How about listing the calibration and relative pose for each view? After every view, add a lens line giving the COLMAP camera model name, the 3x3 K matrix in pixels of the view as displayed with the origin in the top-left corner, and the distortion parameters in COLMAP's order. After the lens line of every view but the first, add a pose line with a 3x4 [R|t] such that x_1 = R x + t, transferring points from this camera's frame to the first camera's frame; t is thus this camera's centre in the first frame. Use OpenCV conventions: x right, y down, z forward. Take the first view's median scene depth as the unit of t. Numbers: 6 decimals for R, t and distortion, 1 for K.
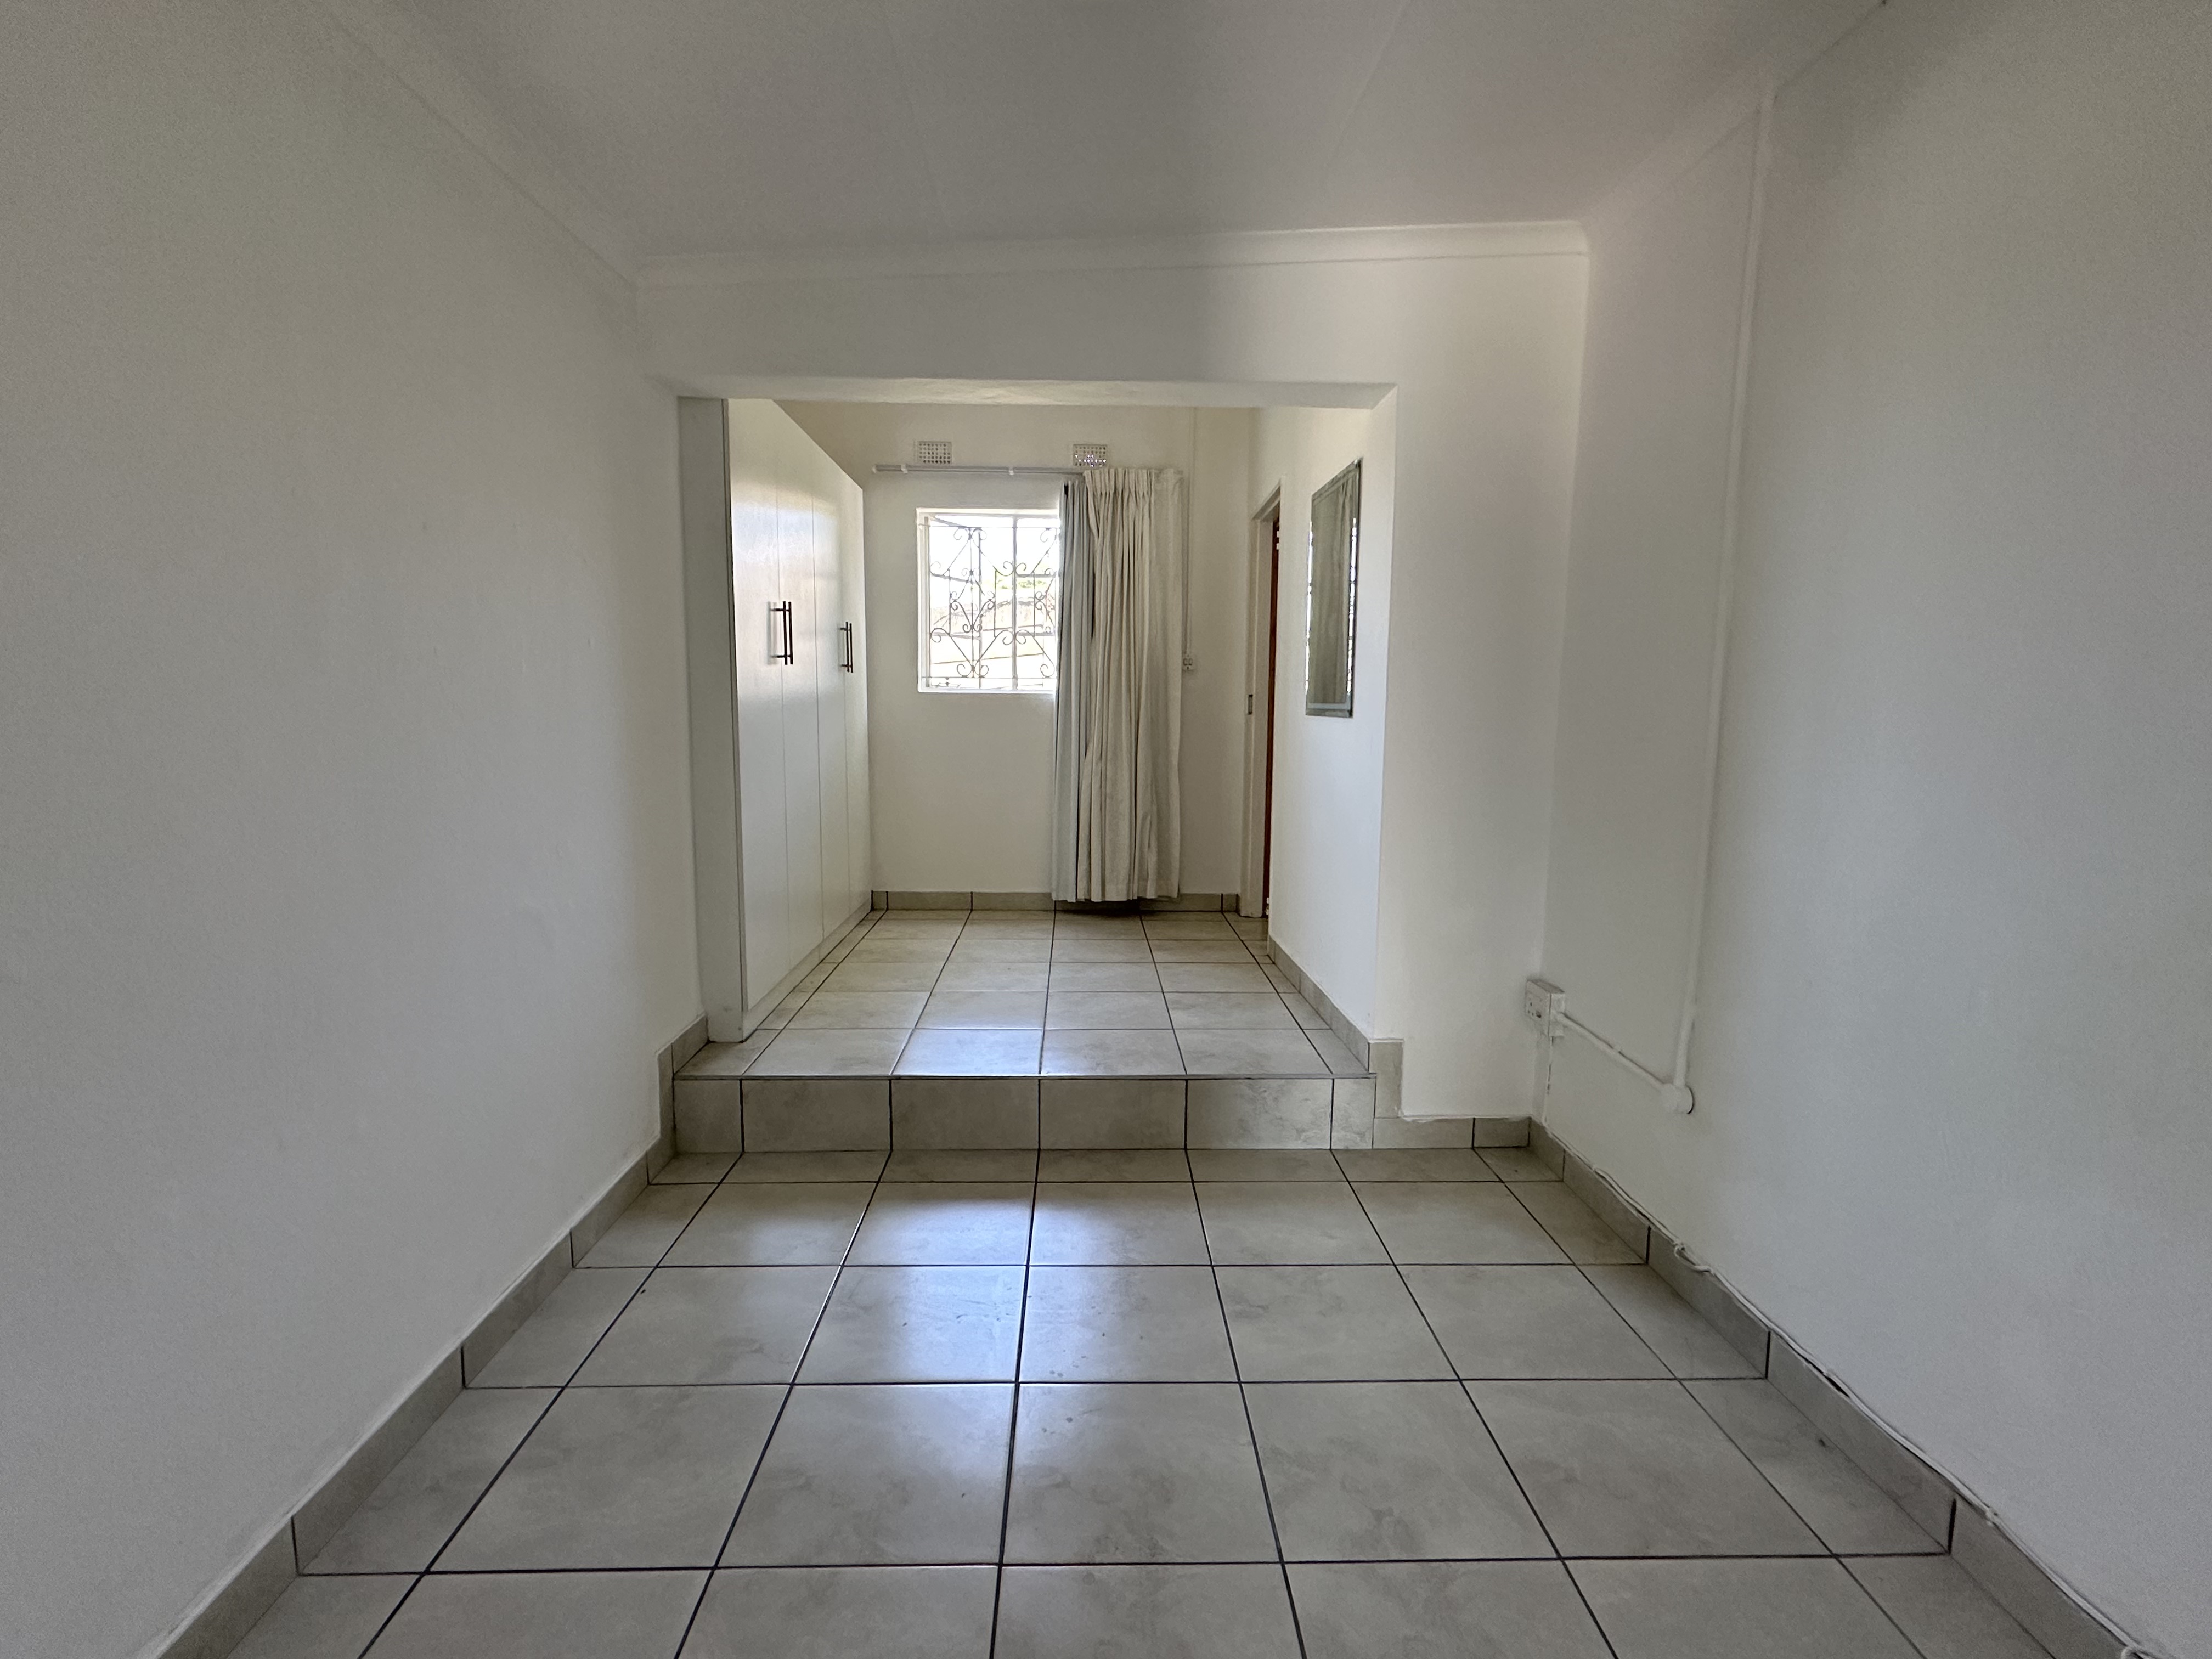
lens RADIAL K [[1038.0, 0, 1116.0], [0, 1038.0, 814.0], [0, 0, 1]] dist [-0.004564, 0.000433]
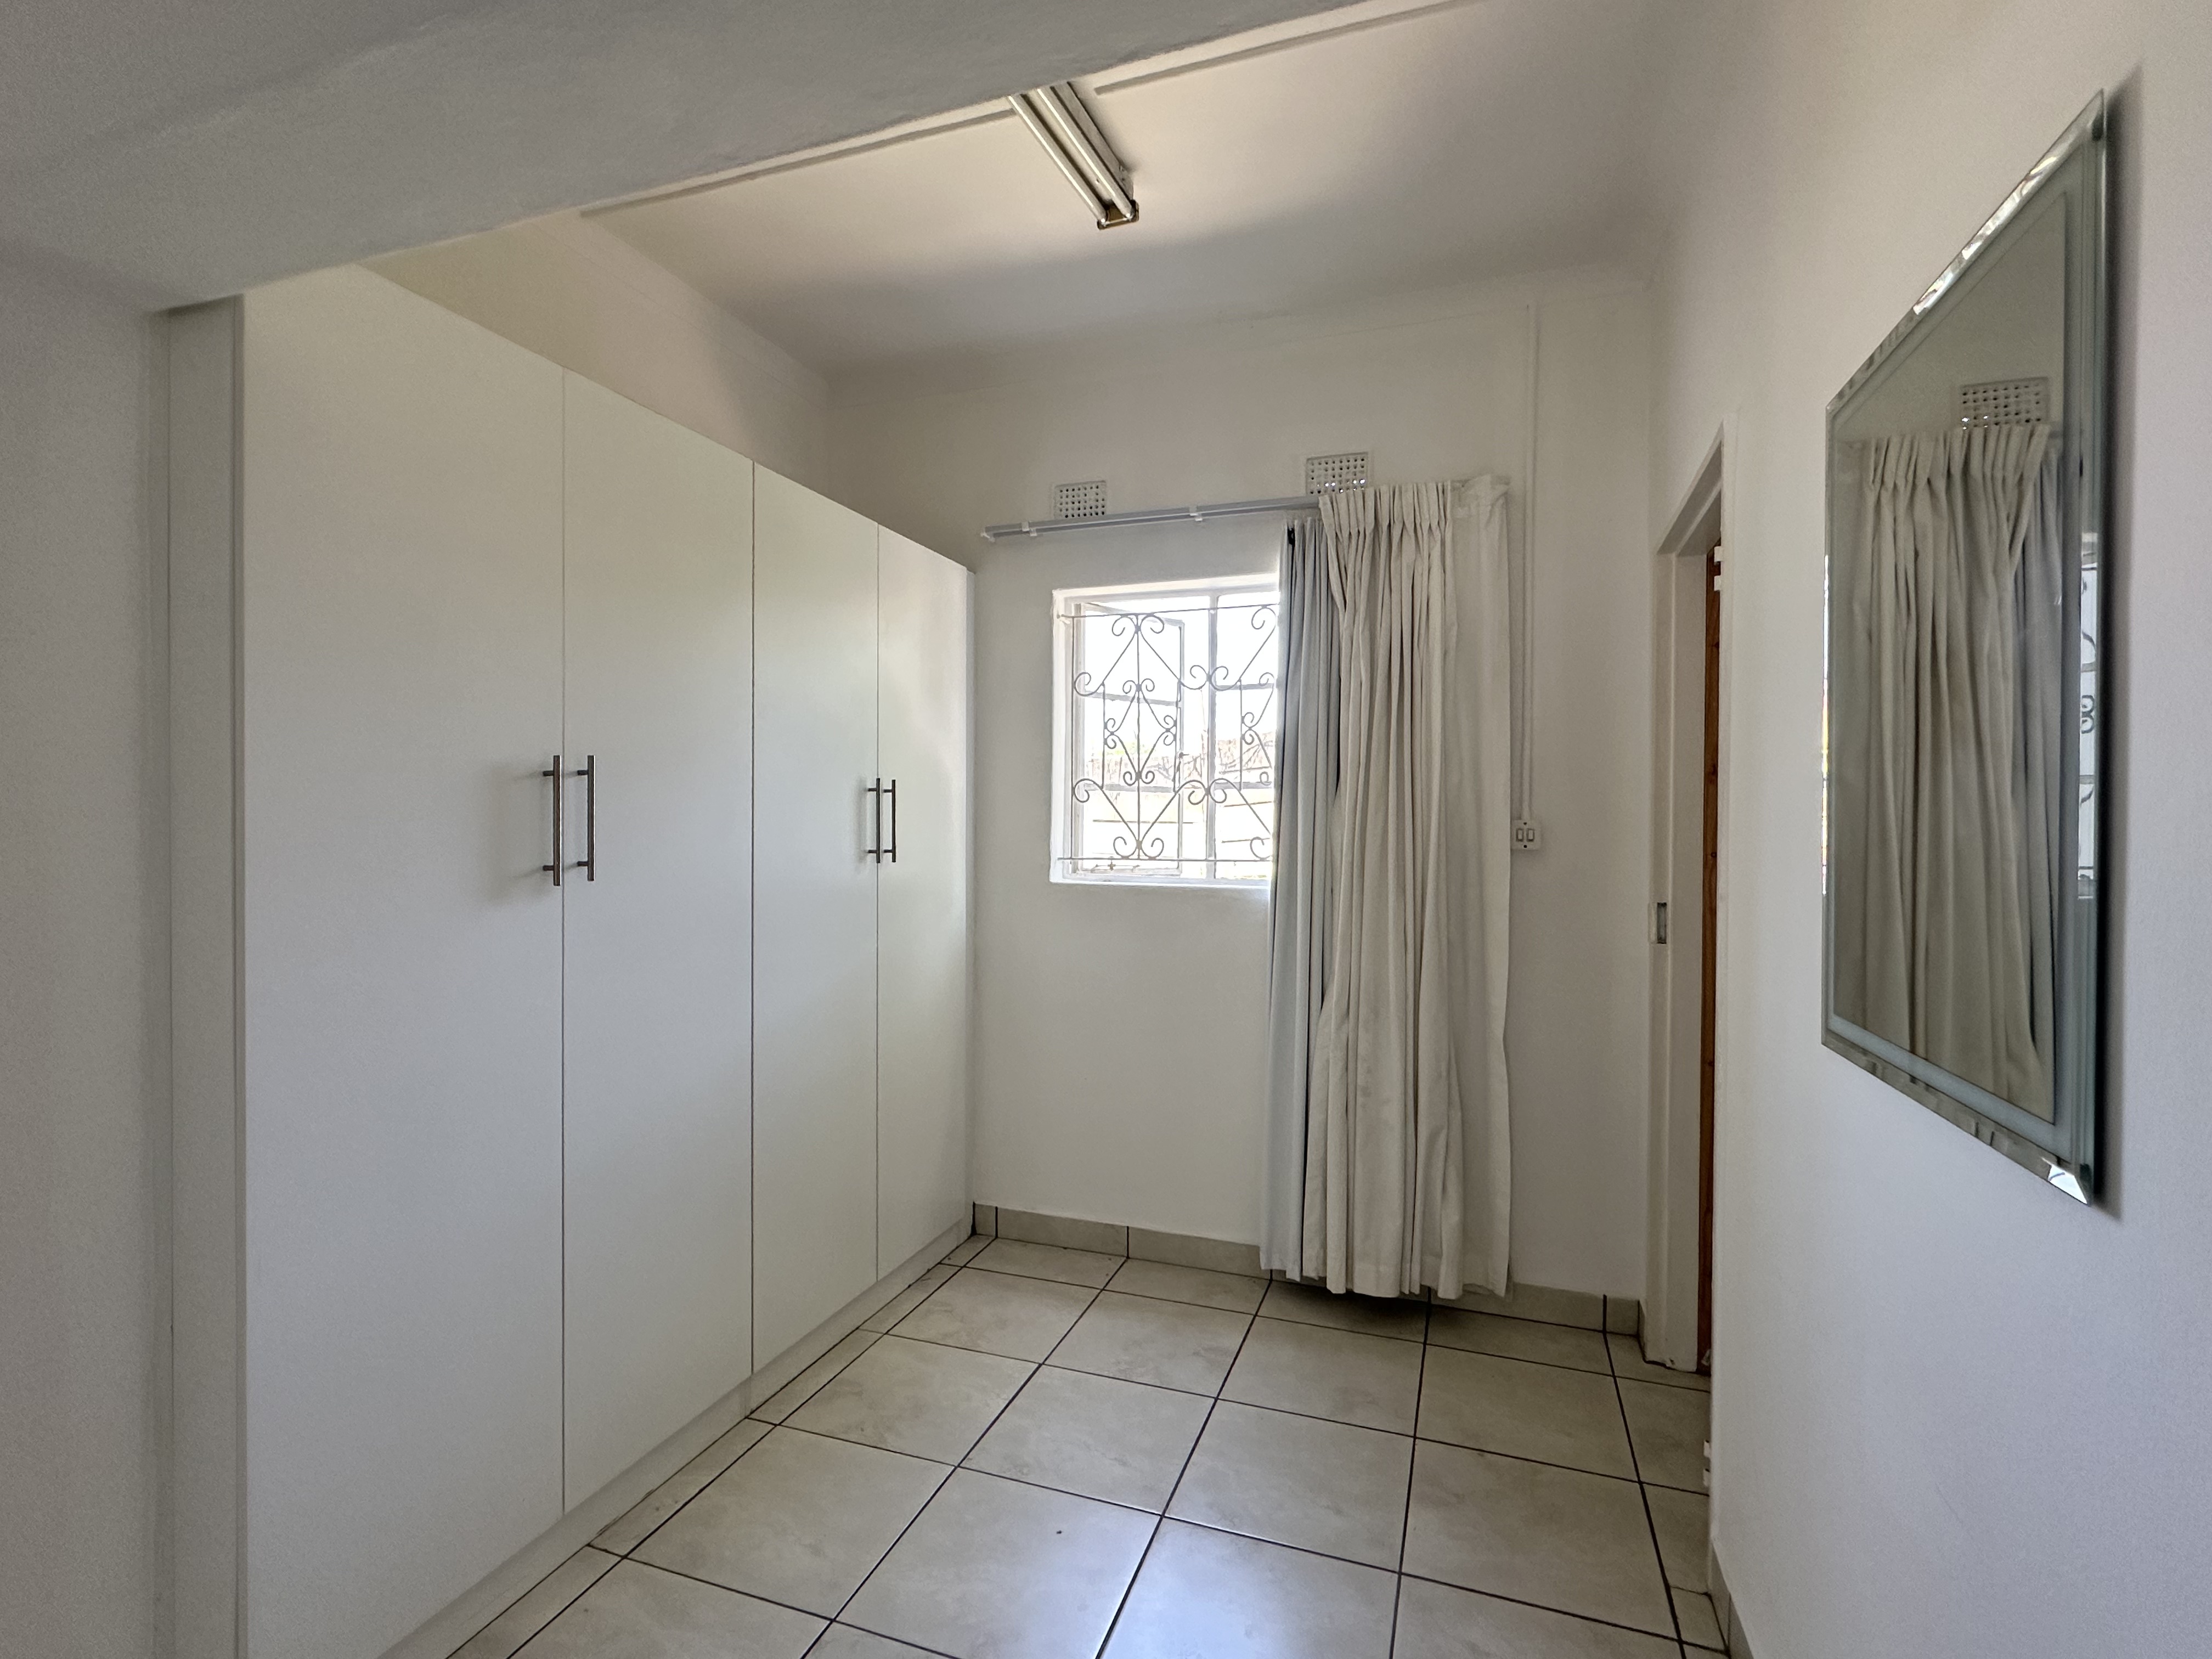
lens RADIAL K [[1038.0, 0, 1104.4], [0, 1038.0, 820.5], [0, 0, 1]] dist [-0.004564, 0.000433]
pose [[0.928870, -0.003137, -0.370392, 0.066910], [-0.036935, 0.994196, -0.101045, -0.094210], [0.368559, 0.107538, 0.923363, 0.446284]]
